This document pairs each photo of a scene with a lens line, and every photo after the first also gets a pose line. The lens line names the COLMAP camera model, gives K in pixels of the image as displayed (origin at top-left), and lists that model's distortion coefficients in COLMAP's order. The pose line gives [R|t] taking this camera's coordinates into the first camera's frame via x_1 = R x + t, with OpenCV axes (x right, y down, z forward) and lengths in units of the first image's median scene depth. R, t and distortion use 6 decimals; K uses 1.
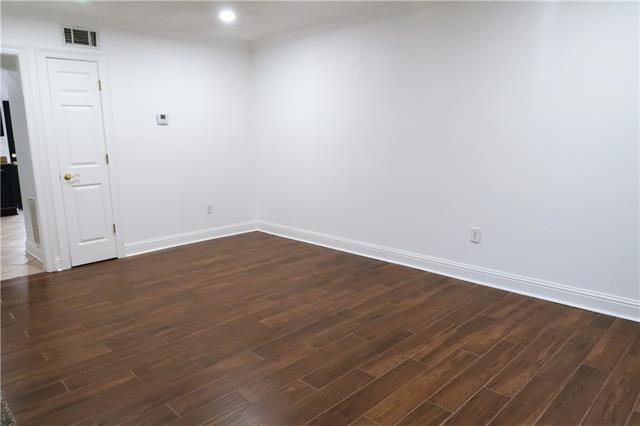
lens RADIAL K [[443.2, 0, 320.0], [0, 443.2, 213.0], [0, 0, 1]] dist [-0.006102, -0.002677]
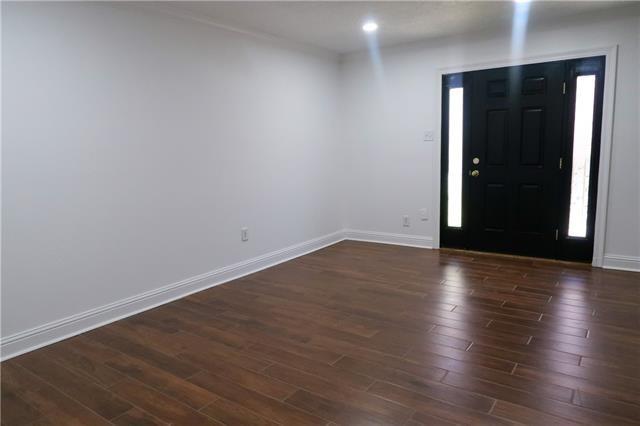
lens RADIAL K [[443.2, 0, 320.0], [0, 443.2, 213.0], [0, 0, 1]] dist [-0.006102, -0.002677]
pose [[-0.164922, -0.131021, 0.977565, -0.736244], [0.207245, 0.964407, 0.164221, -0.139452], [-0.964287, 0.229679, -0.131899, 0.845418]]
